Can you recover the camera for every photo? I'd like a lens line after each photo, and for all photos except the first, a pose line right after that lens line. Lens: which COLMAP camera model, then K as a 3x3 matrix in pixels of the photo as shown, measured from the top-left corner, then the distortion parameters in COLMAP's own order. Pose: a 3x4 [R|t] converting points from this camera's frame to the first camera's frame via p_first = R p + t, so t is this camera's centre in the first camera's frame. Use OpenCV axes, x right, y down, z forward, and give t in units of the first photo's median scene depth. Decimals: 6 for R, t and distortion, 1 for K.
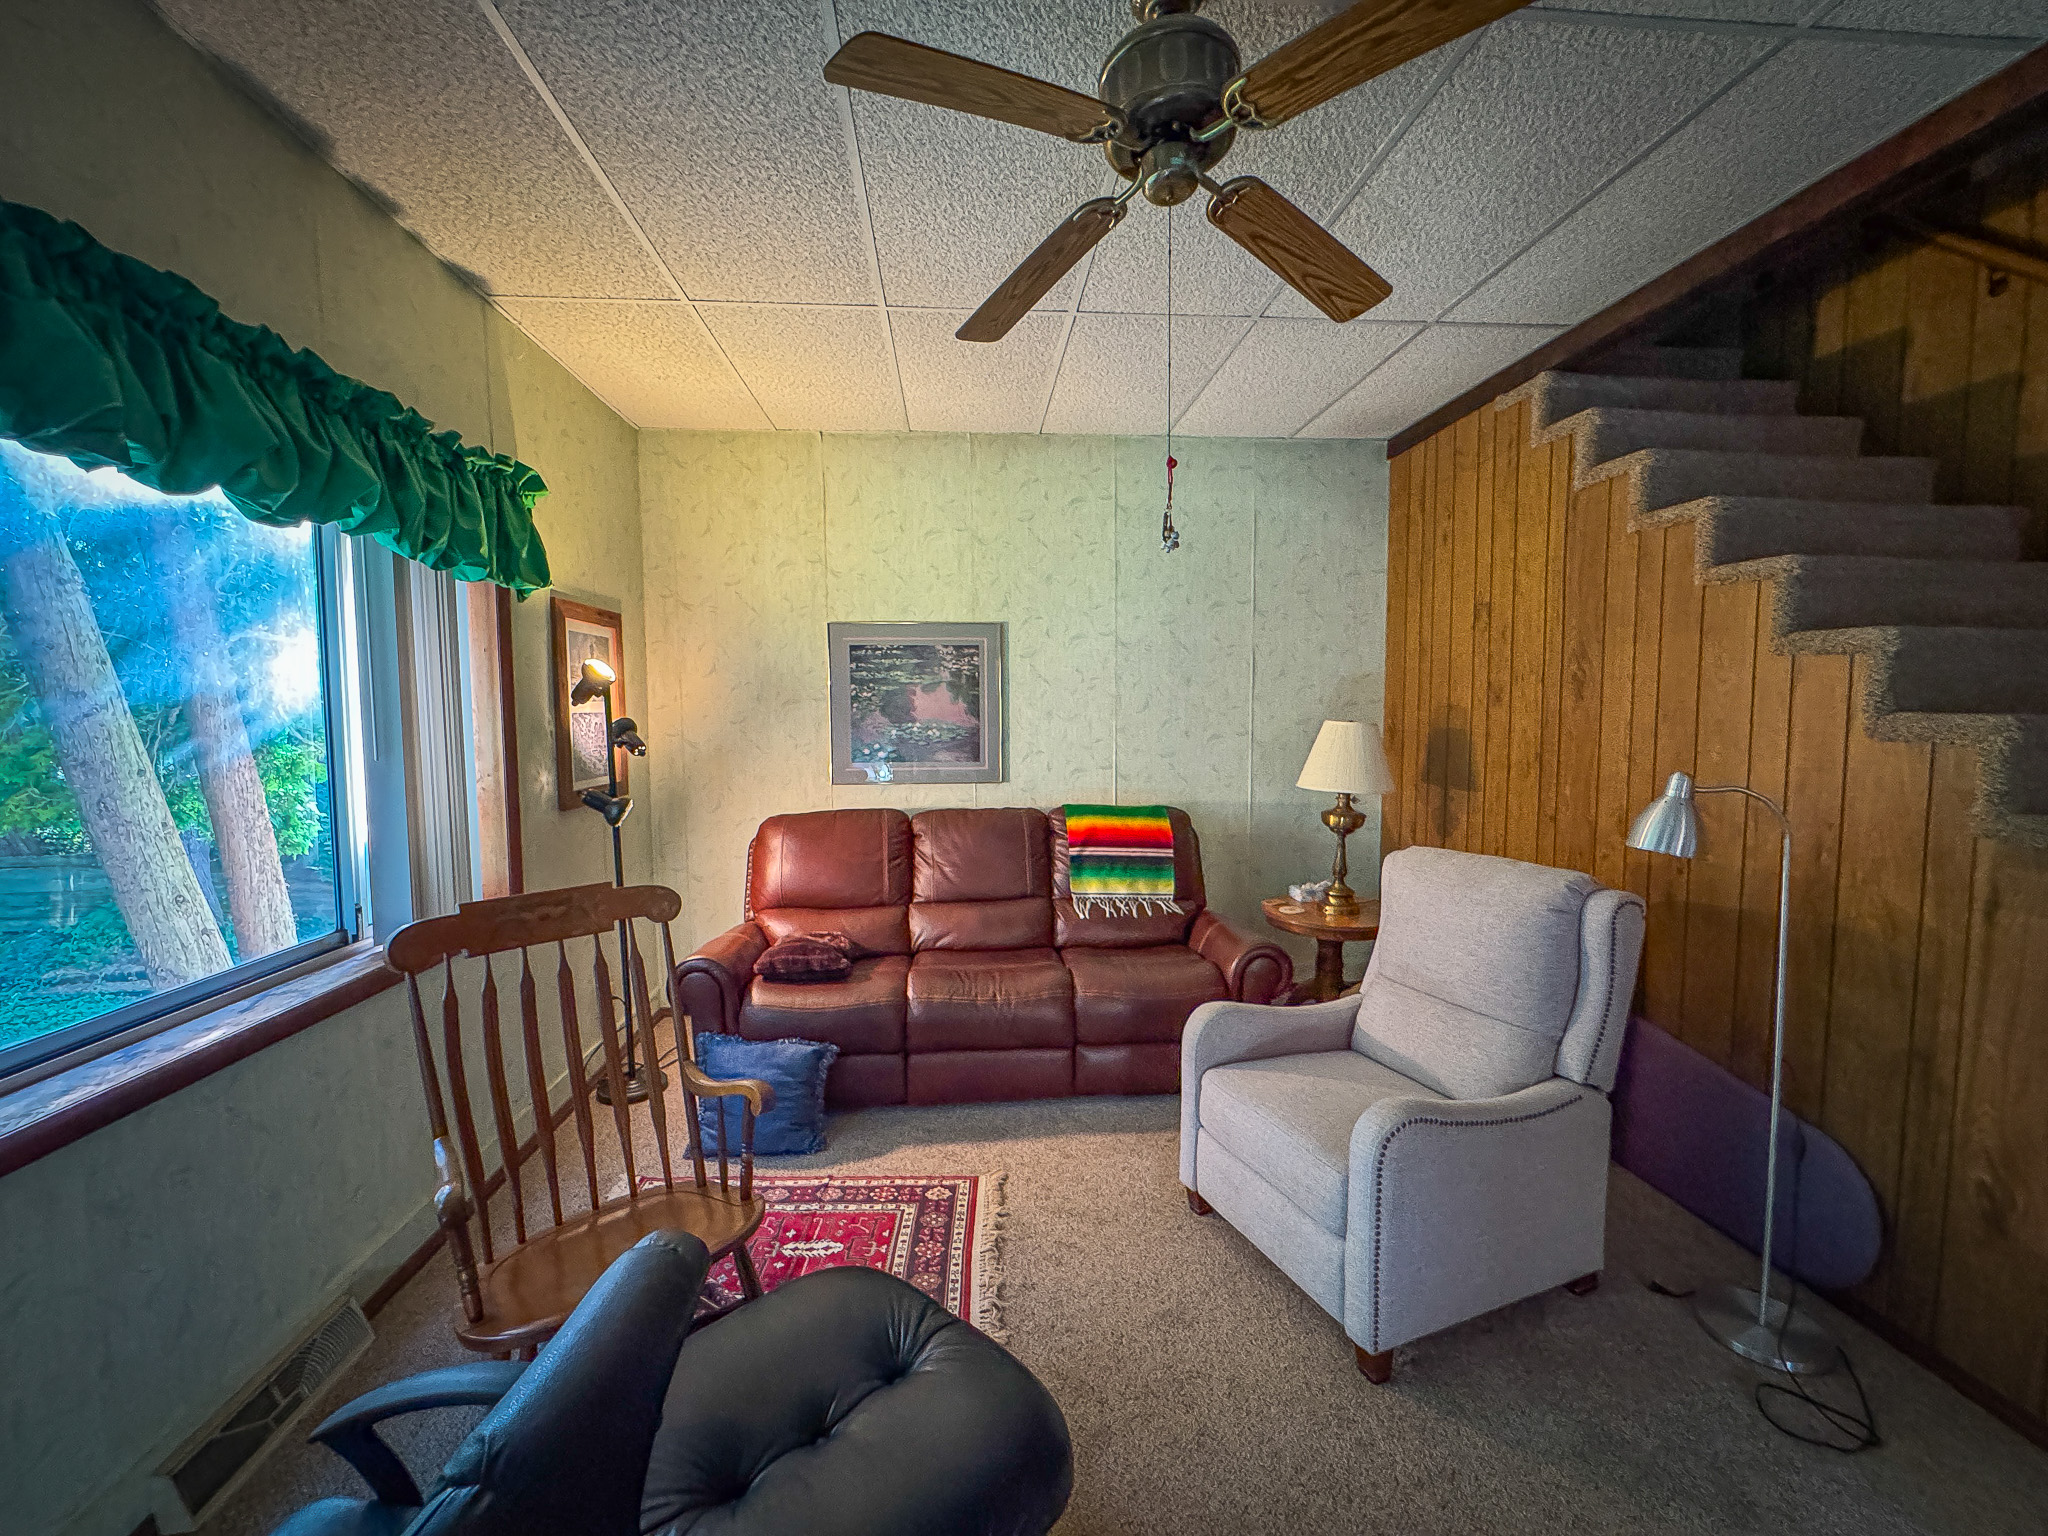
lens RADIAL K [[820.0, 0, 1026.1], [0, 820.0, 768.9], [0, 0, 1]] dist [-0.004900, 0.000674]
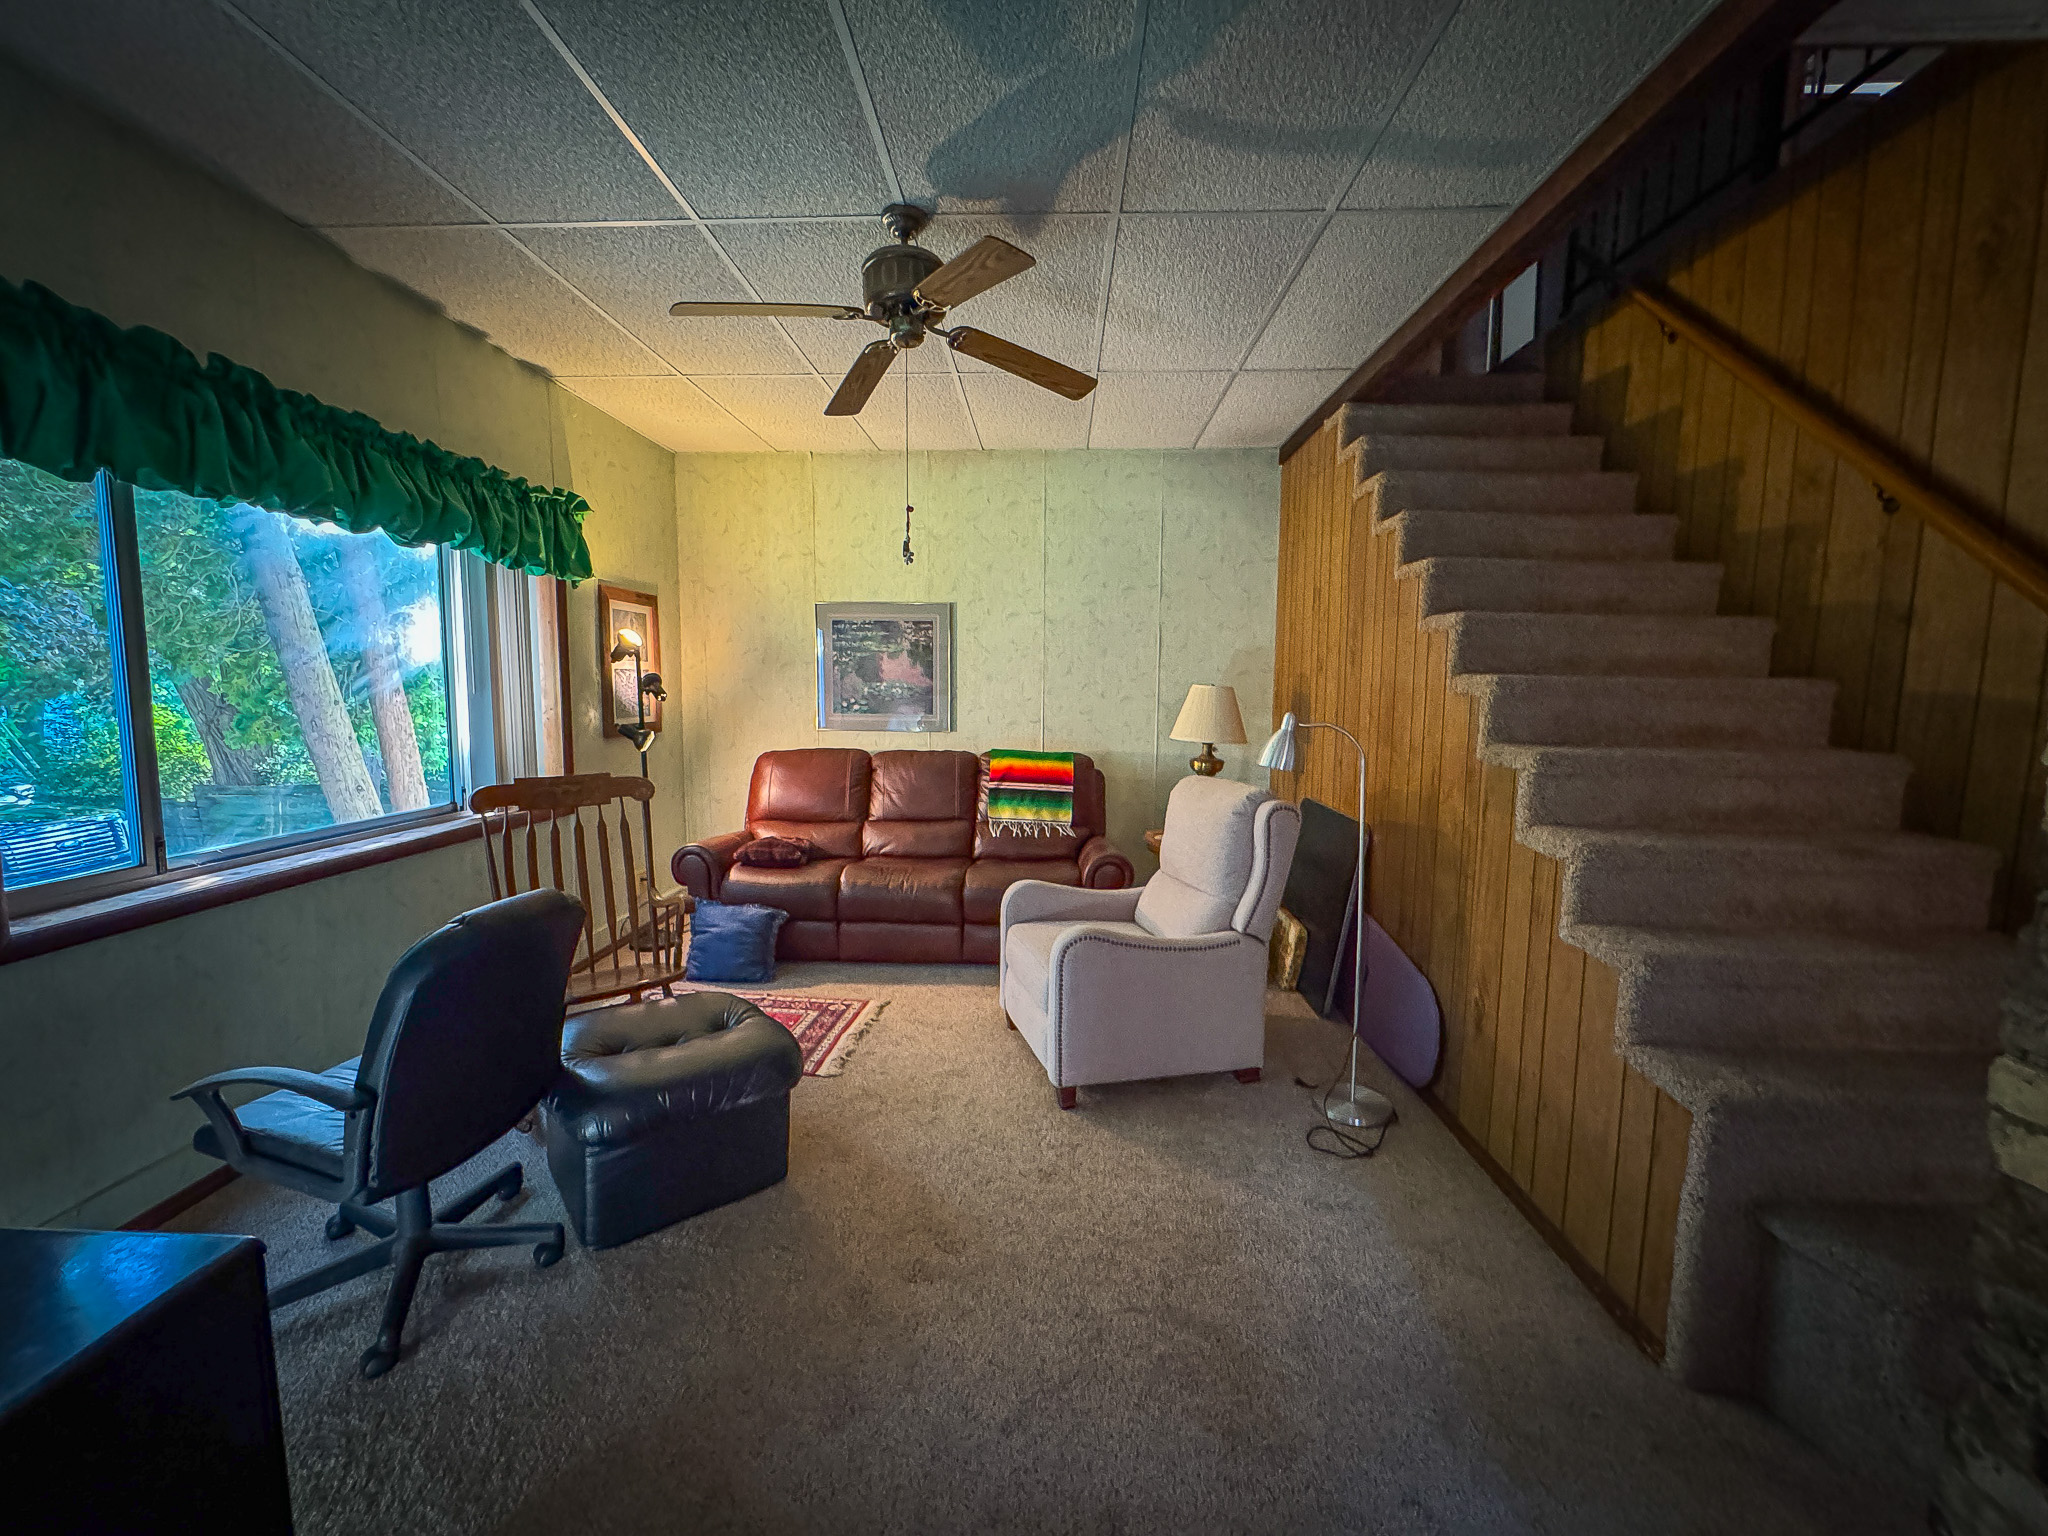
lens RADIAL K [[820.0, 0, 1026.1], [0, 820.0, 768.9], [0, 0, 1]] dist [-0.004900, 0.000674]
pose [[0.992729, 0.027597, -0.117165, 0.317337], [-0.024176, 0.999242, 0.030518, 0.044101], [0.117918, -0.027463, 0.992643, -0.309773]]
